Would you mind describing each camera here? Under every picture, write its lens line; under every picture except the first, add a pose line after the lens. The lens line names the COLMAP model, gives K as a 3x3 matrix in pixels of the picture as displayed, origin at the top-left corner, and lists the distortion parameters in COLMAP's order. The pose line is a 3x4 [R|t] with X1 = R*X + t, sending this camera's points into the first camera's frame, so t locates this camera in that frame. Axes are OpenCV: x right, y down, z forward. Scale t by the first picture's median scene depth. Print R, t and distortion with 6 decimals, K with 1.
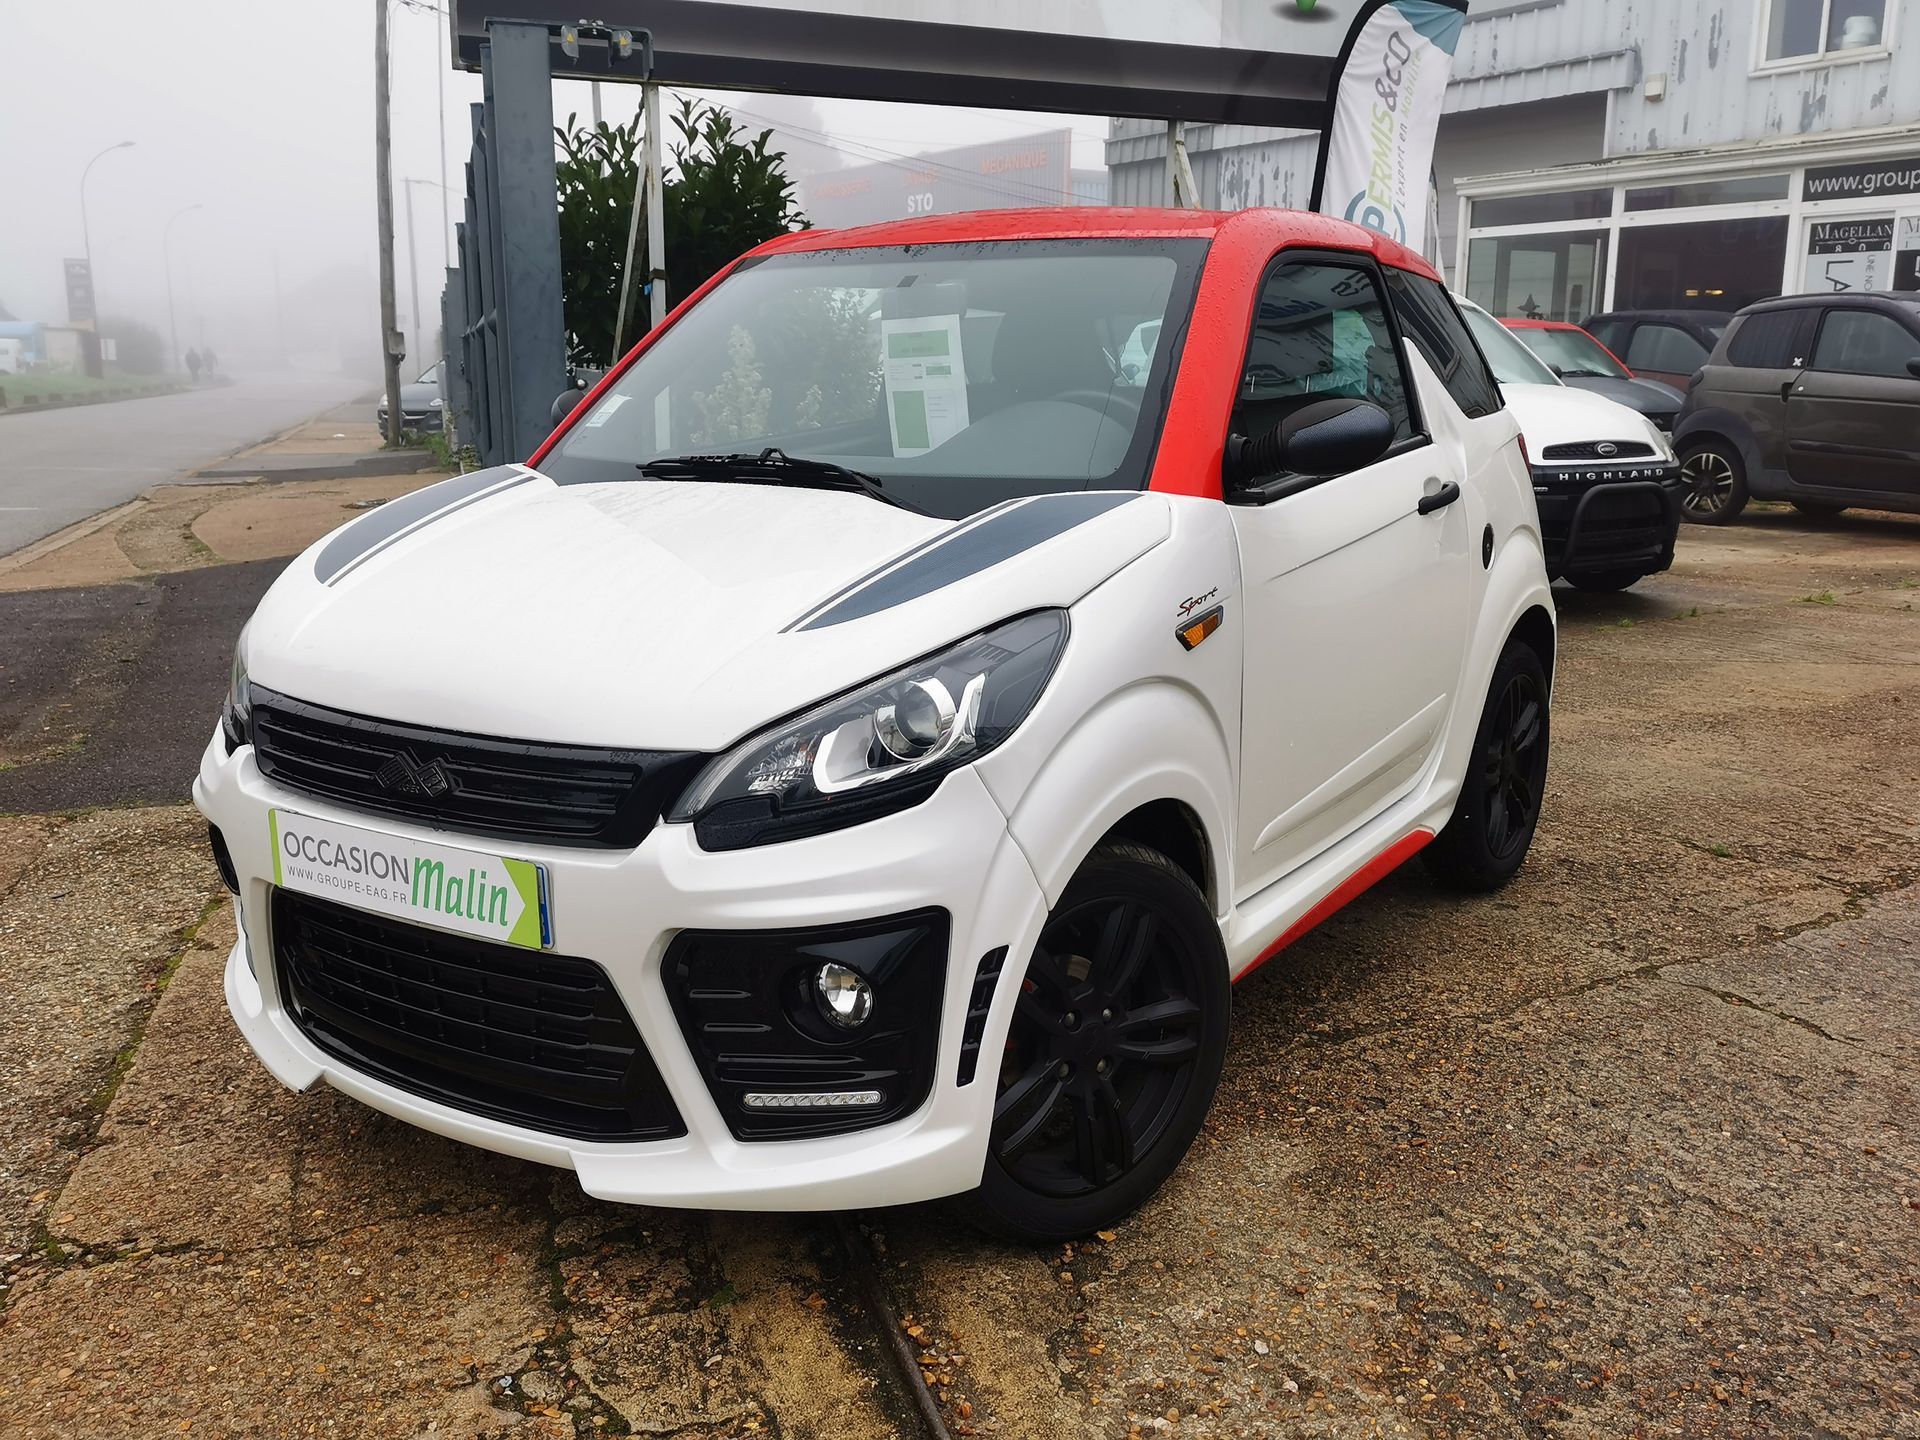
lens RADIAL K [[1706.8, 0, 970.1], [0, 1706.8, 725.7], [0, 0, 1]] dist [0.060394, -0.067609]
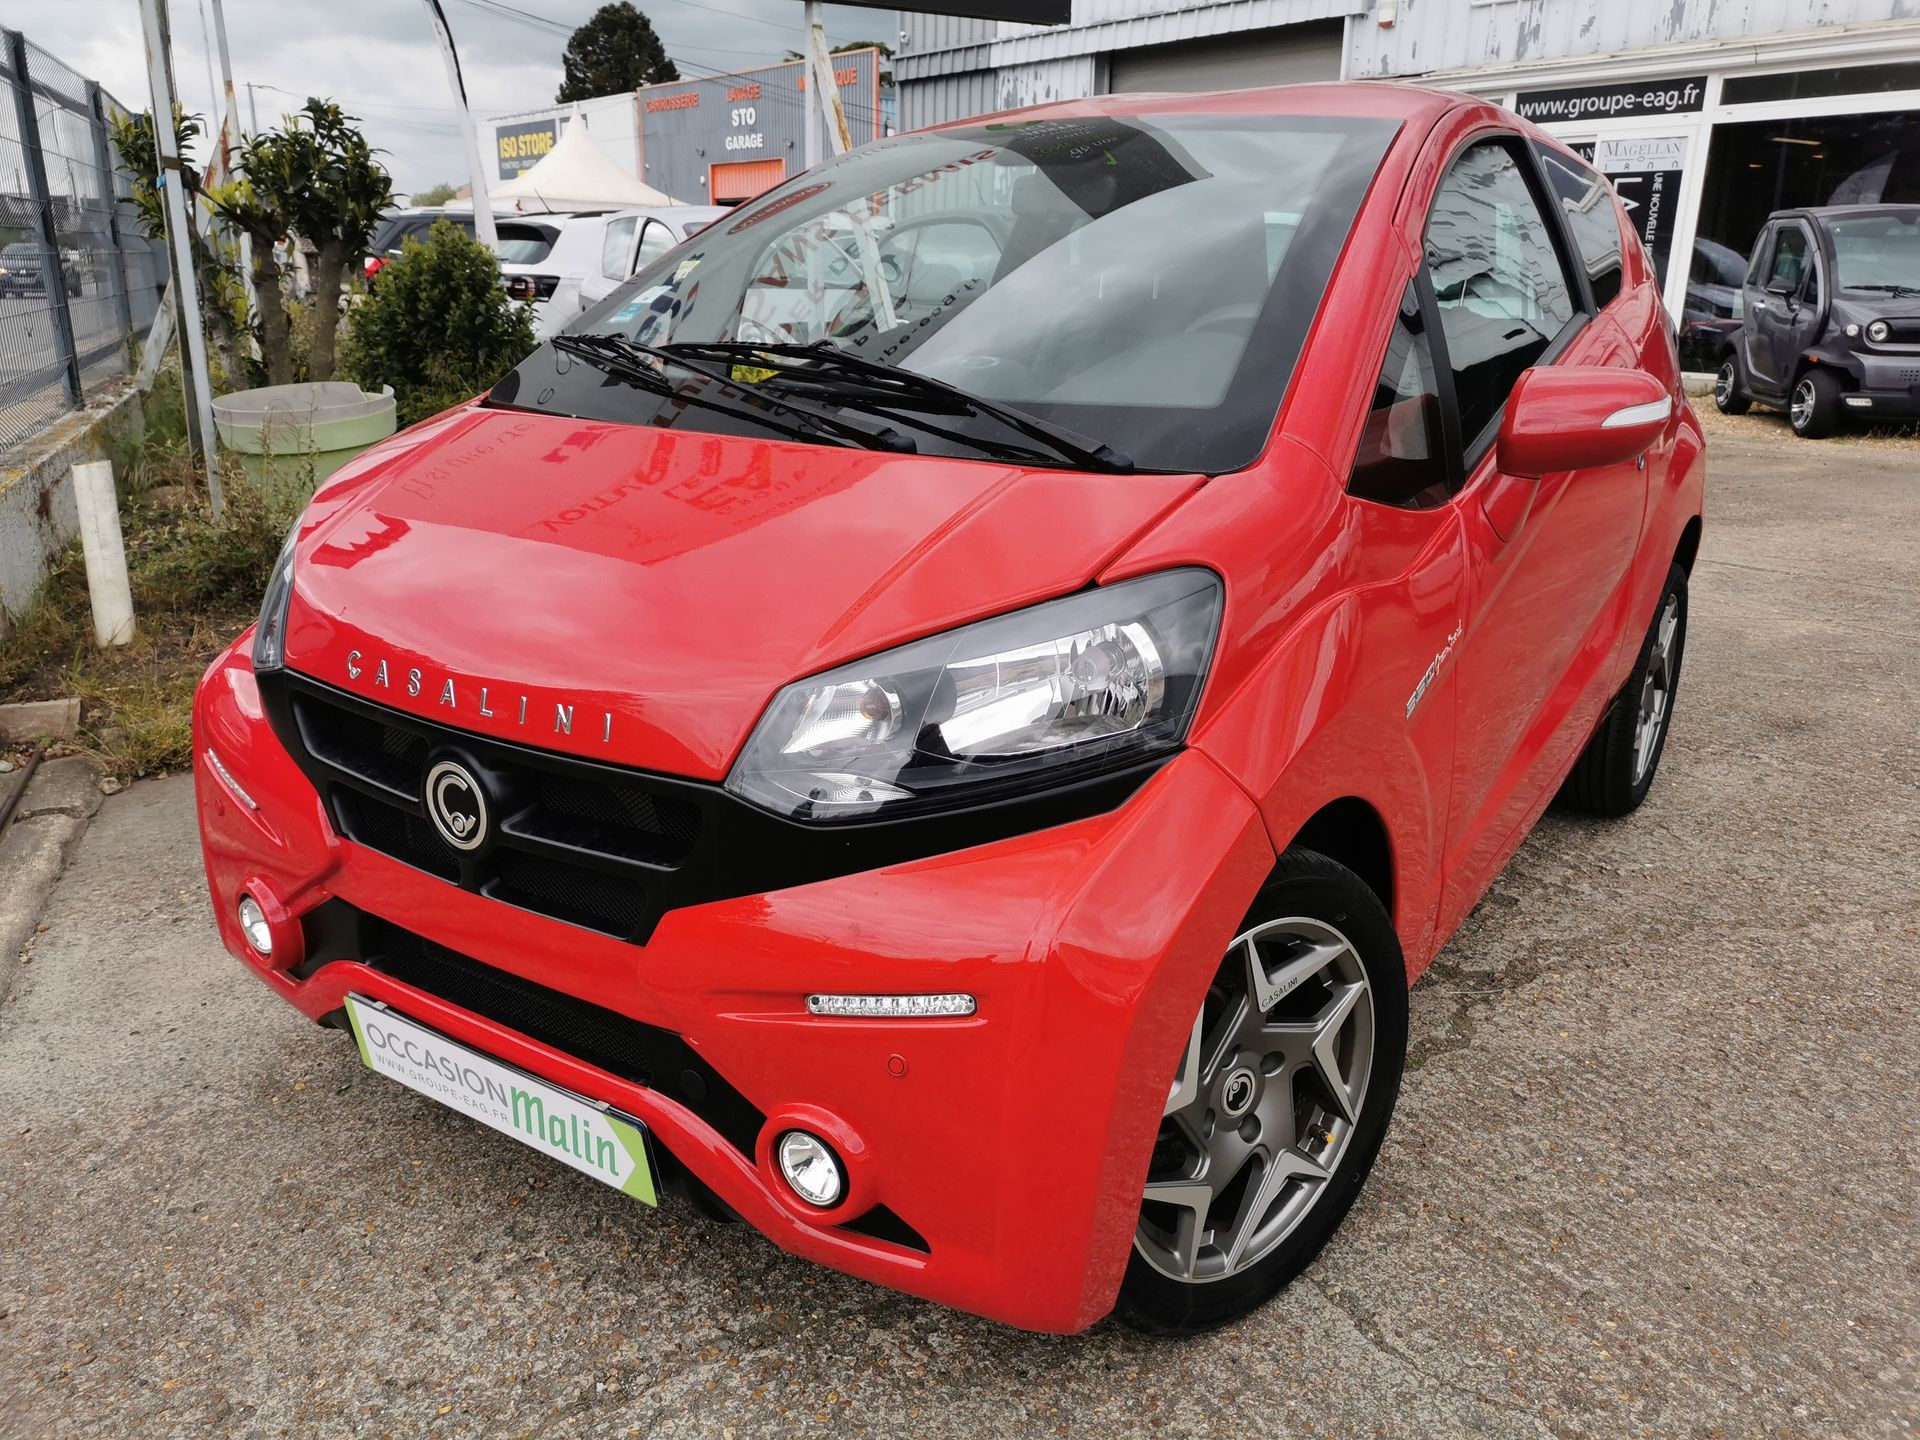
lens RADIAL K [[1484.3, 0, 960.5], [0, 1484.3, 714.0], [0, 0, 1]] dist [0.026567, -0.004786]
pose [[0.995908, -0.016007, 0.088948, 0.227770], [0.008703, 0.996602, 0.081910, -0.085058], [-0.089957, -0.080801, 0.992663, 0.366090]]
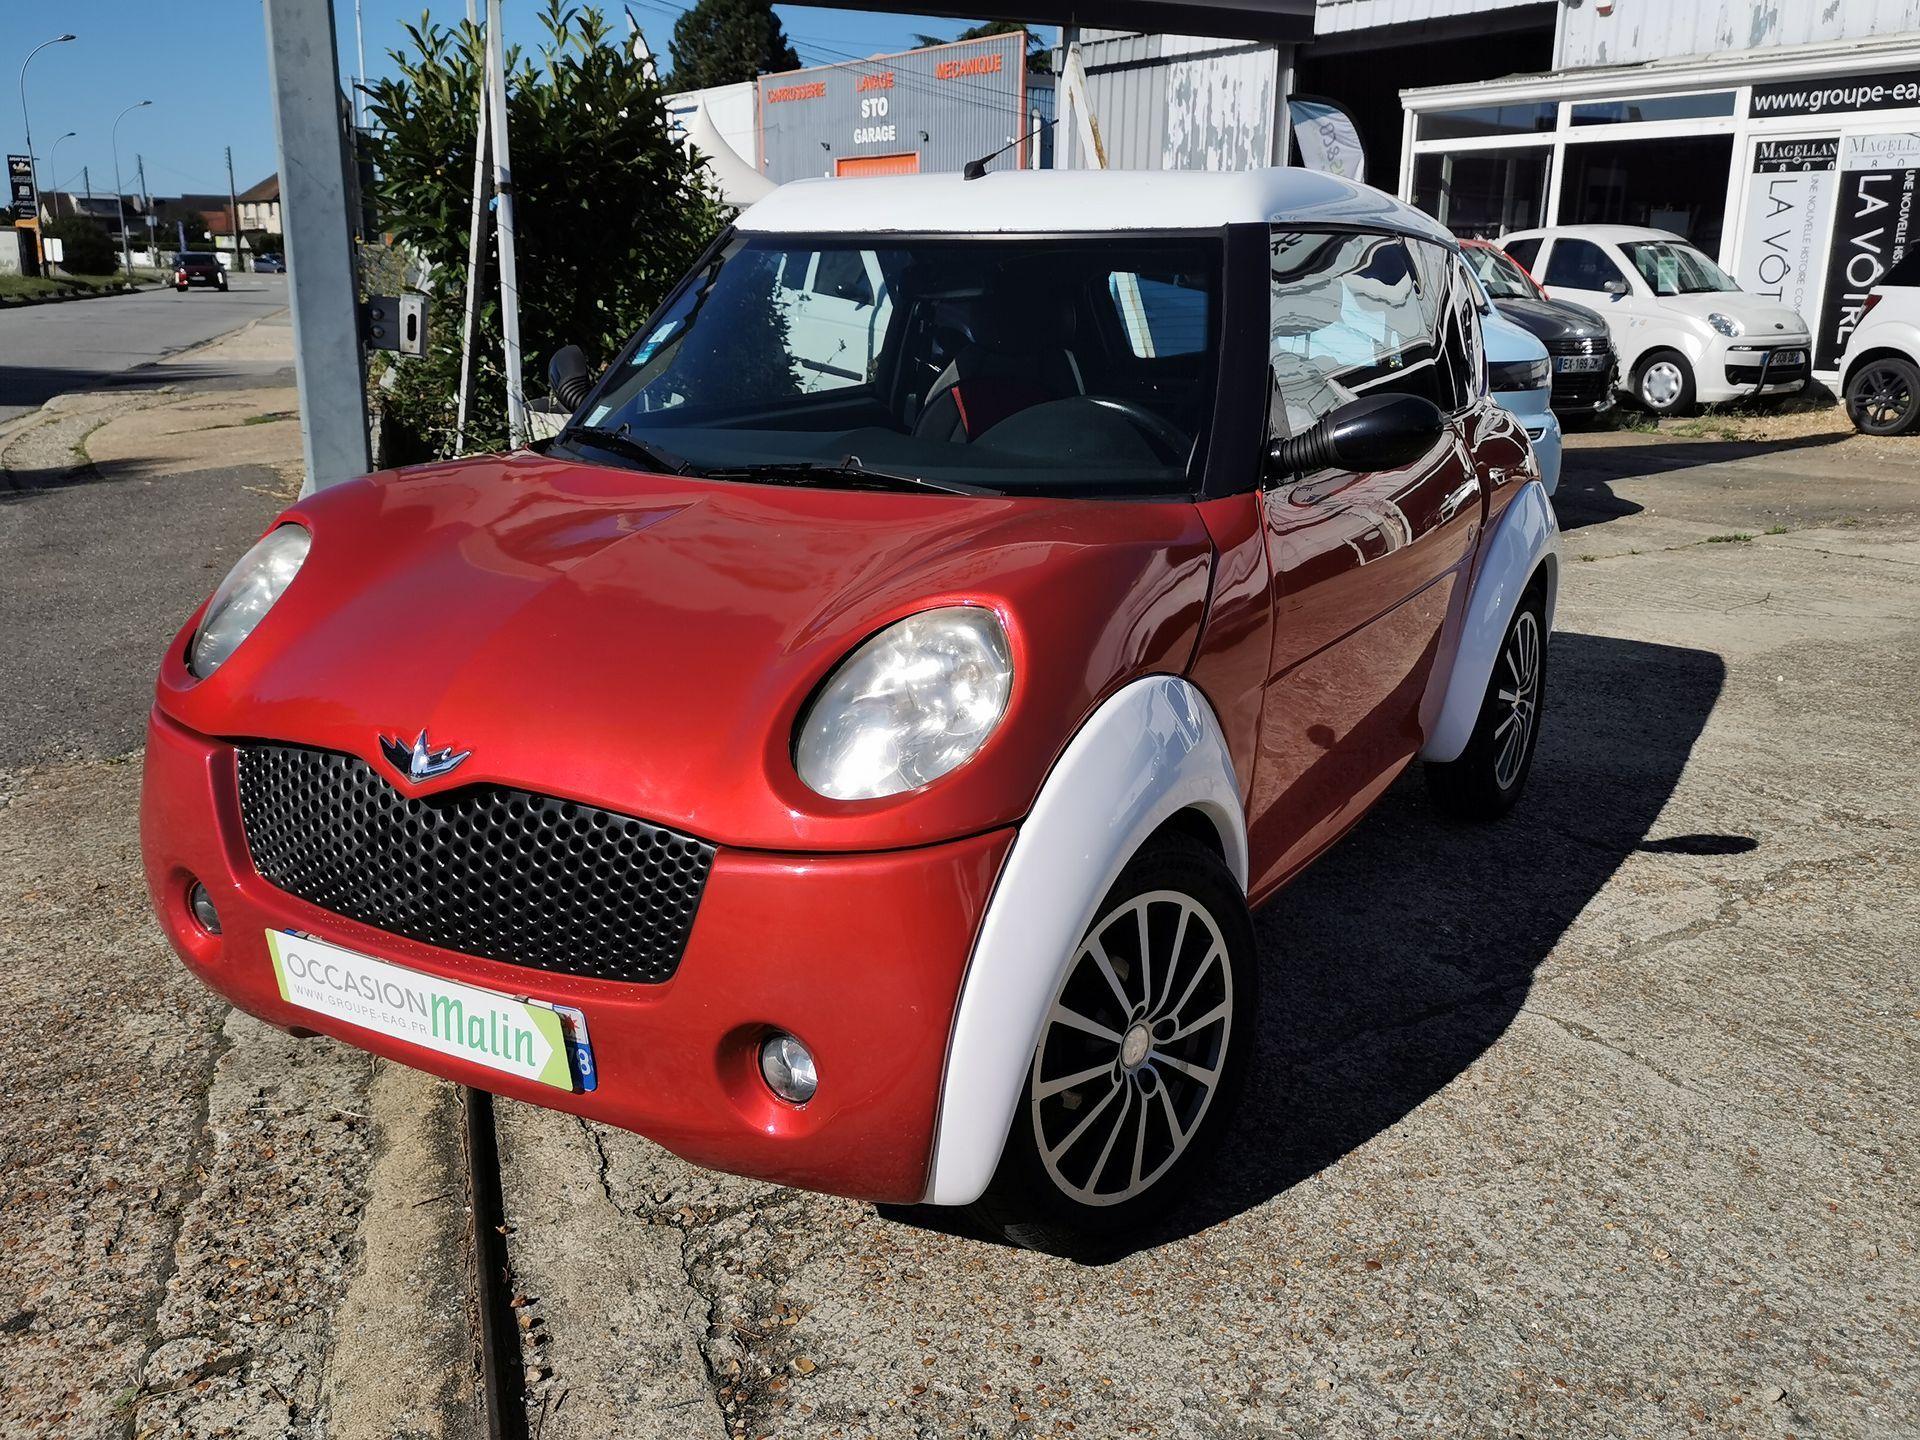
lens RADIAL K [[1684.8, 0, 968.2], [0, 1684.8, 718.0], [0, 0, 1]] dist [0.043400, -0.039016]
pose [[0.999798, 0.004229, 0.019658, 0.088168], [-0.005207, 0.998737, 0.049969, -0.039258], [-0.019421, -0.050061, 0.998557, 0.111188]]
